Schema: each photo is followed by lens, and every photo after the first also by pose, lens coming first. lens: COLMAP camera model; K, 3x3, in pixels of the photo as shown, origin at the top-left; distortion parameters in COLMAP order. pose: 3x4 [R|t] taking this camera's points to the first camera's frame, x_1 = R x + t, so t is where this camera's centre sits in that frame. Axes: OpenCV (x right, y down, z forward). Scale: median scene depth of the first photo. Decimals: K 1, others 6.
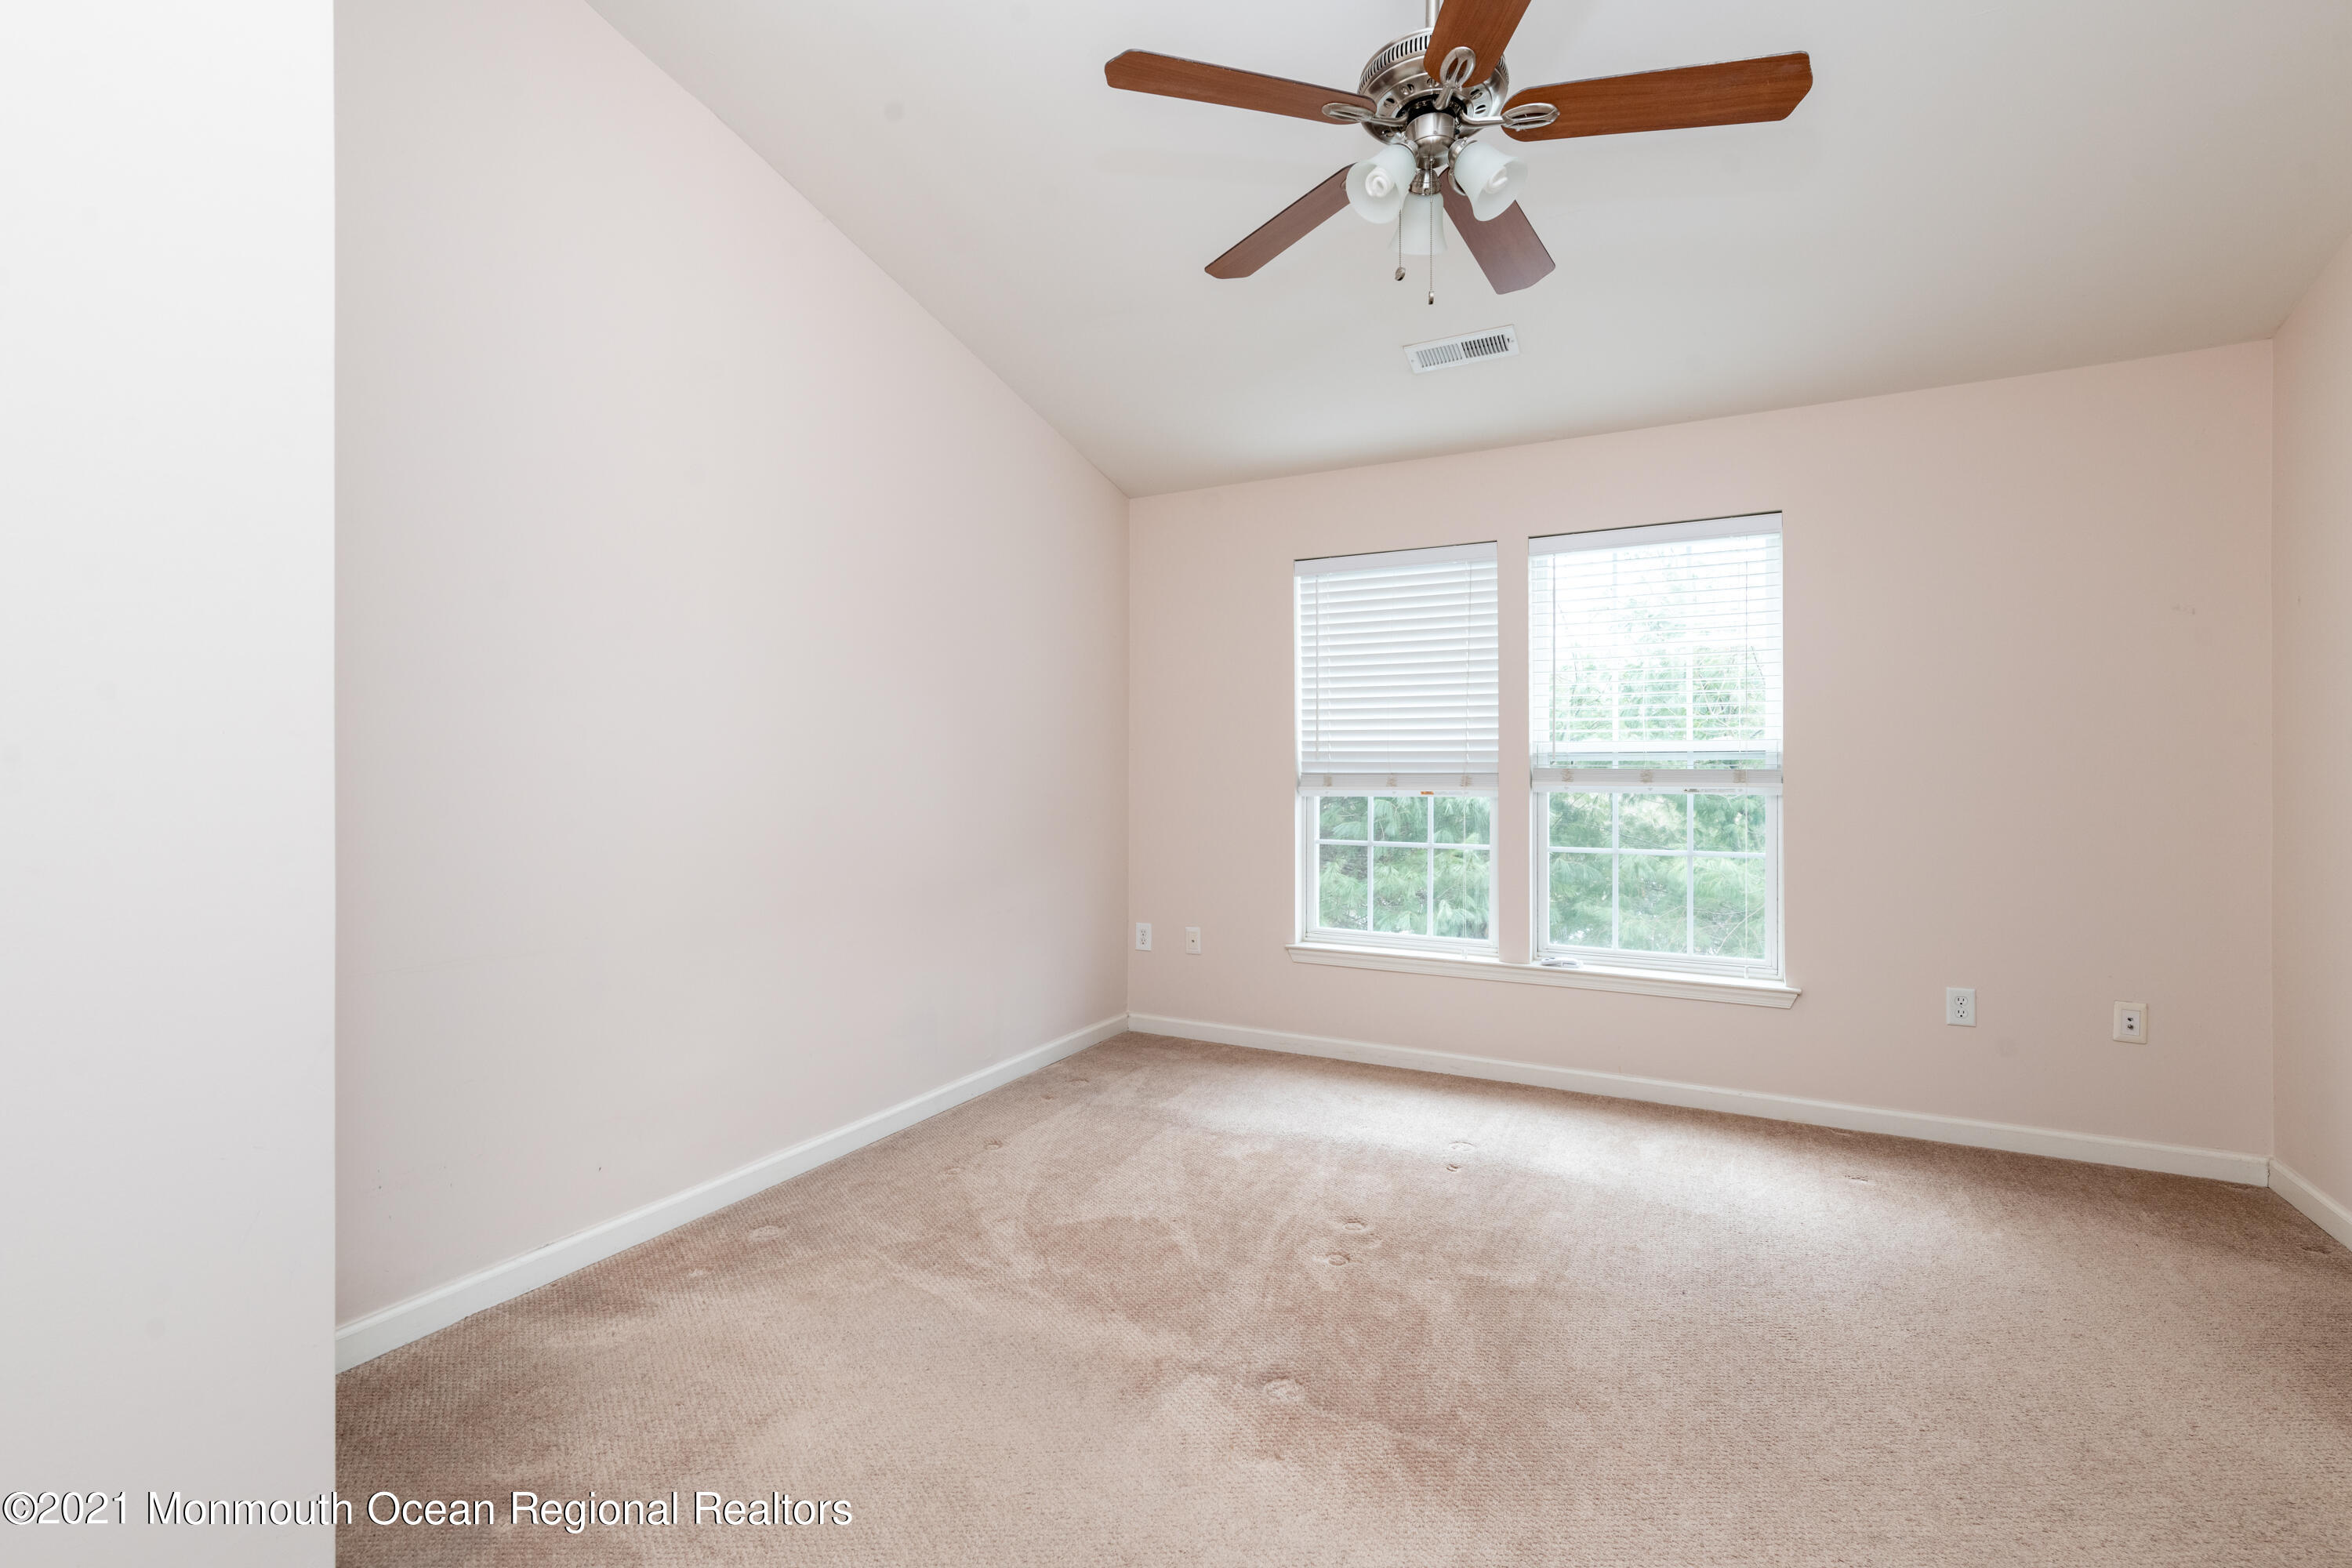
lens RADIAL K [[1058.1, 0, 1180.6], [0, 1058.1, 769.8], [0, 0, 1]] dist [0.000370, 0.000019]
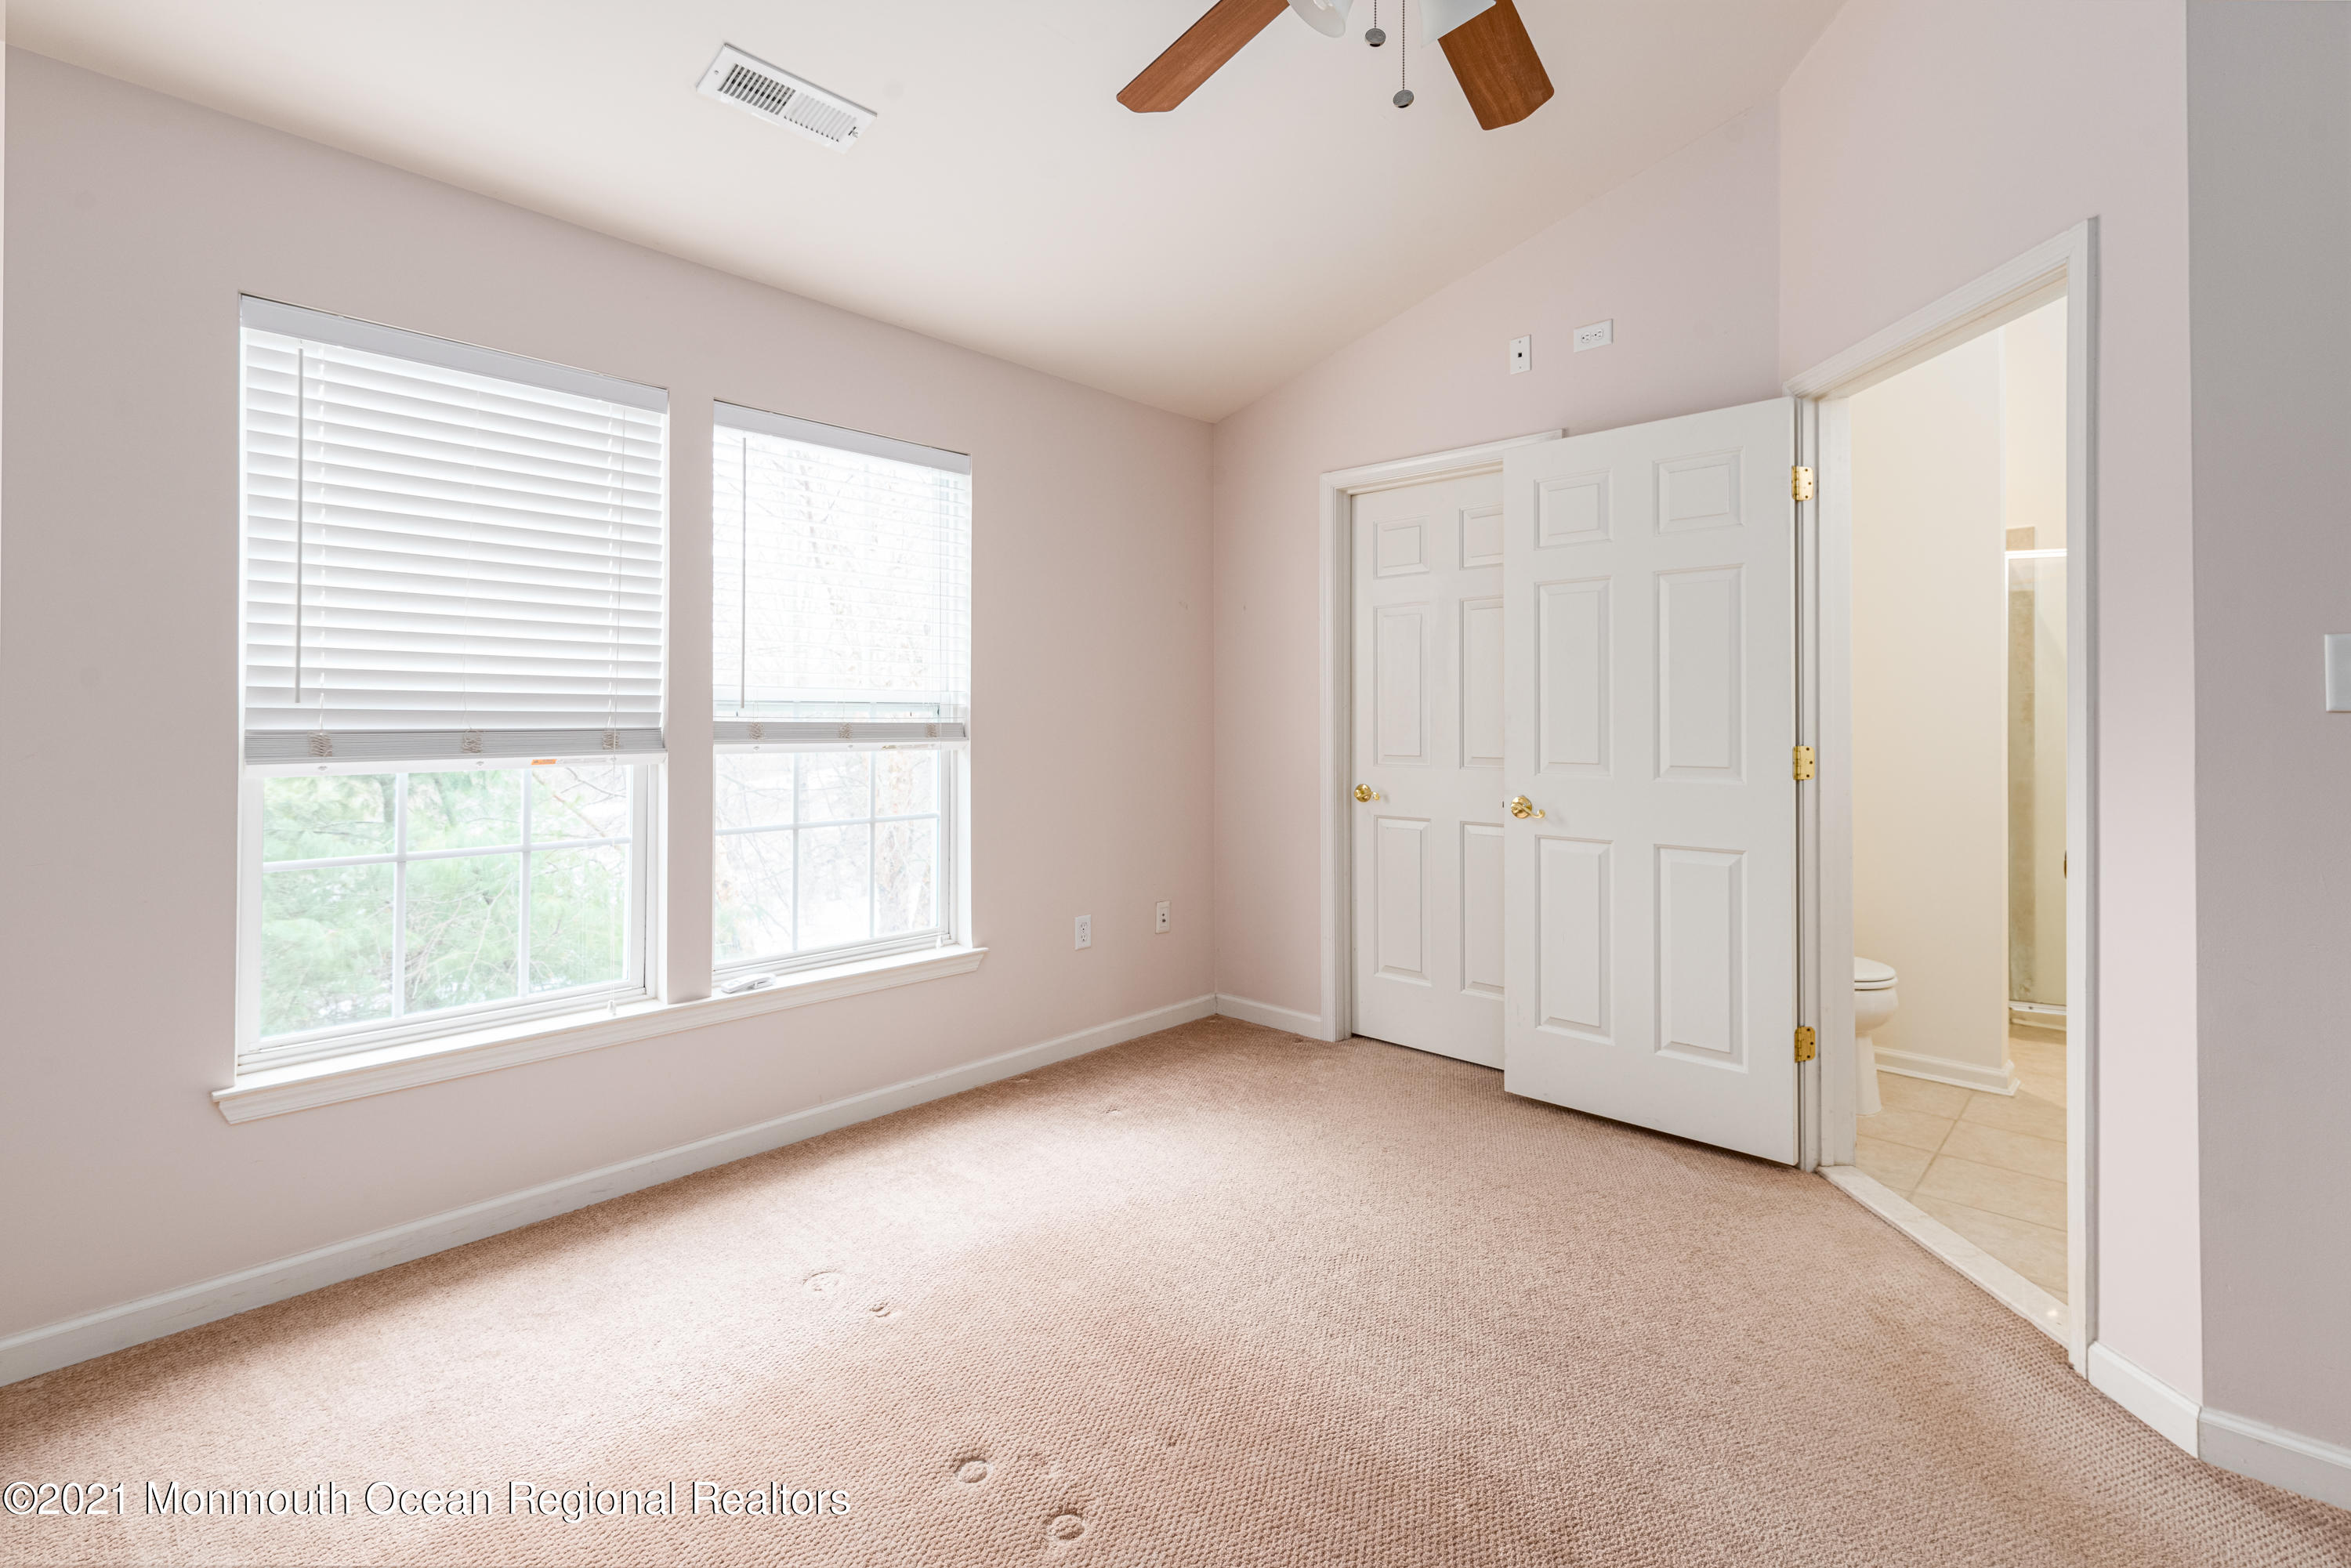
lens RADIAL K [[1068.6, 0, 1200.6], [0, 1068.6, 713.1], [0, 0, 1]] dist [-0.002599, -0.000884]
pose [[0.245513, 0.005691, 0.969376, -0.293210], [0.000791, 0.999981, -0.006071, -0.002455], [-0.969393, 0.002257, 0.245504, 0.518520]]
